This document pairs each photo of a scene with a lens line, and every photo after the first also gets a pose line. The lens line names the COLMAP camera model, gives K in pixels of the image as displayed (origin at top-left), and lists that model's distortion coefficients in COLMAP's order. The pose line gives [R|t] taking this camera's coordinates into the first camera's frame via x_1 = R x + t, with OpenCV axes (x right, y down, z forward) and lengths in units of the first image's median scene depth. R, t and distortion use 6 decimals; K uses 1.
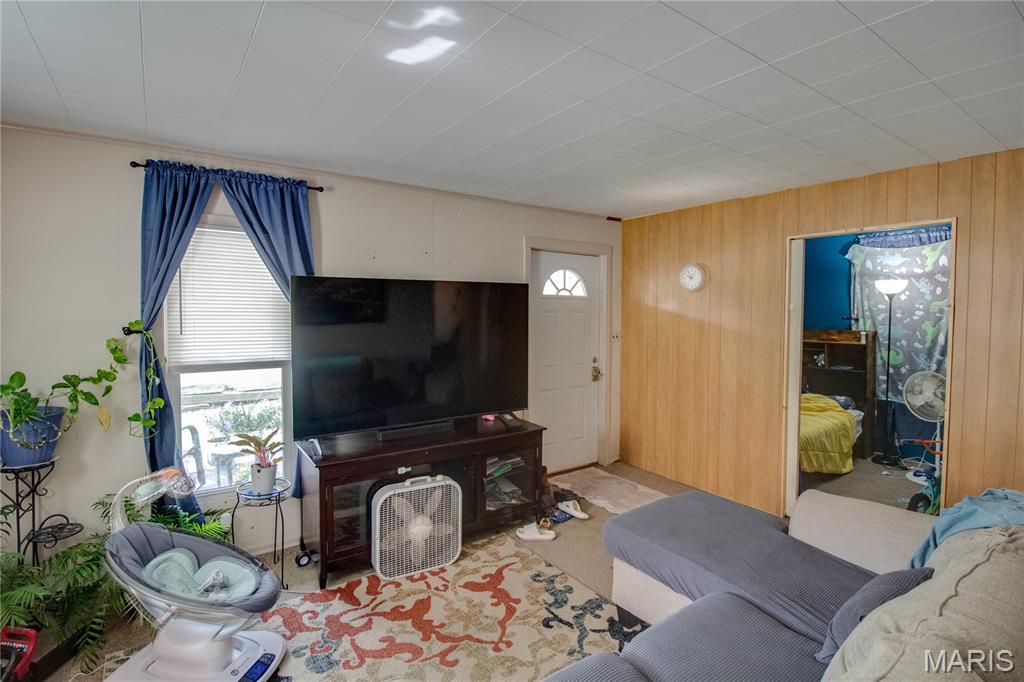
lens RADIAL K [[494.1, 0, 521.7], [0, 494.1, 326.0], [0, 0, 1]] dist [0.004061, -0.015087]
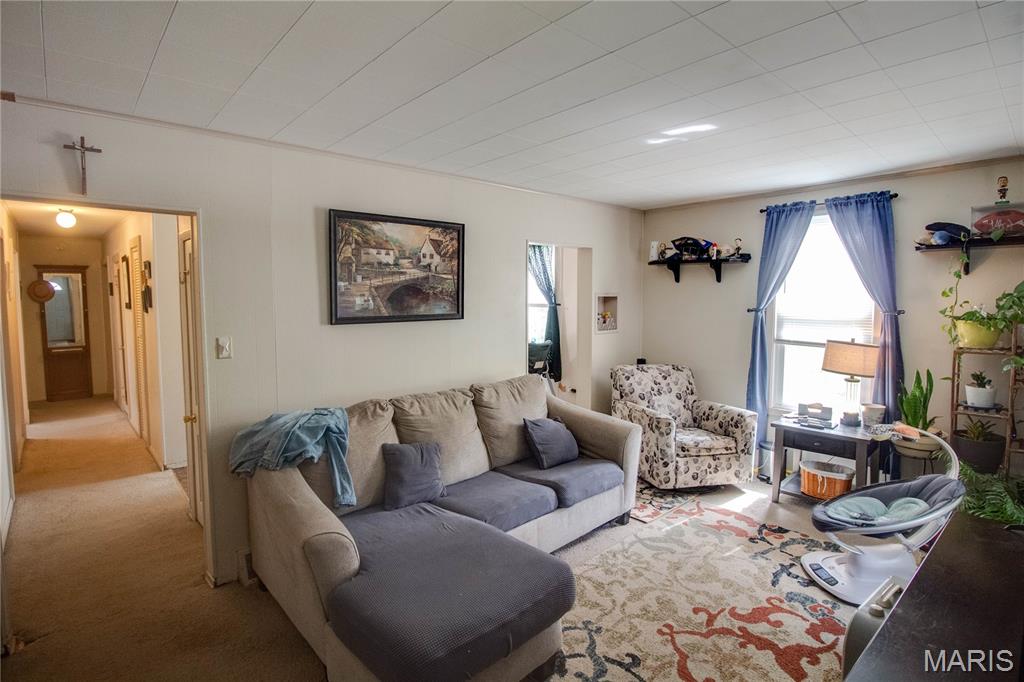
lens RADIAL K [[507.1, 0, 496.7], [0, 507.1, 335.5], [0, 0, 1]] dist [-0.000476, -0.000522]
pose [[-0.996504, 0.008355, -0.083129, 0.331163], [-0.001598, 0.992899, 0.118951, -0.073047], [0.083533, 0.118668, -0.989414, 1.631213]]
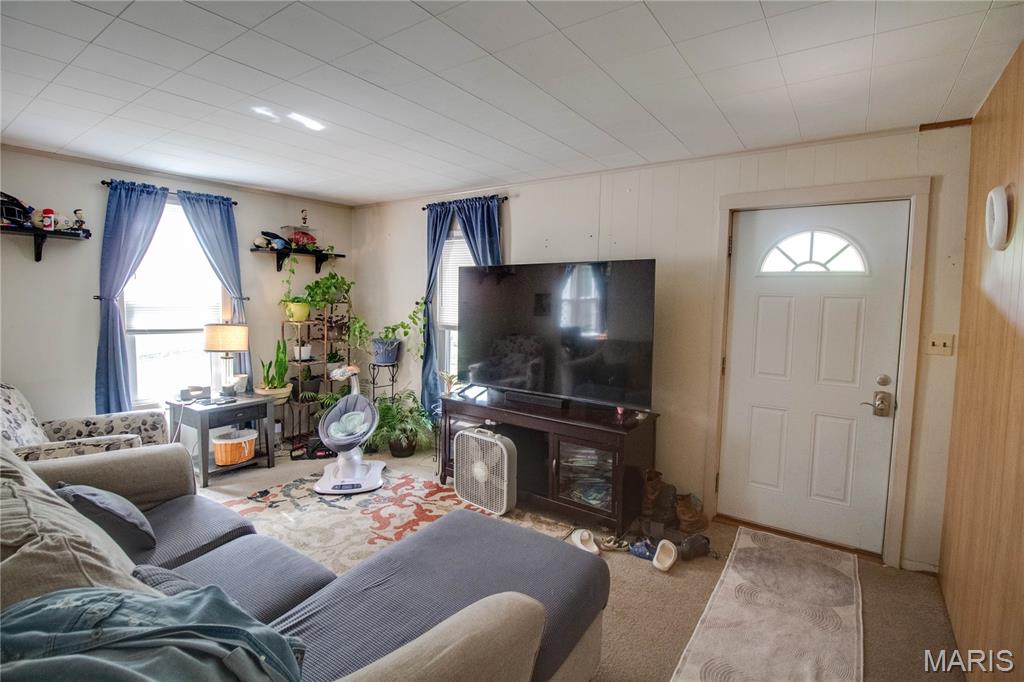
lens RADIAL K [[494.1, 0, 521.7], [0, 494.1, 326.0], [0, 0, 1]] dist [0.004061, -0.015087]
pose [[0.325927, 0.056163, -0.943725, 1.003241], [-0.048533, 0.997912, 0.042626, 0.001427], [0.944148, 0.031909, 0.327973, 0.733868]]
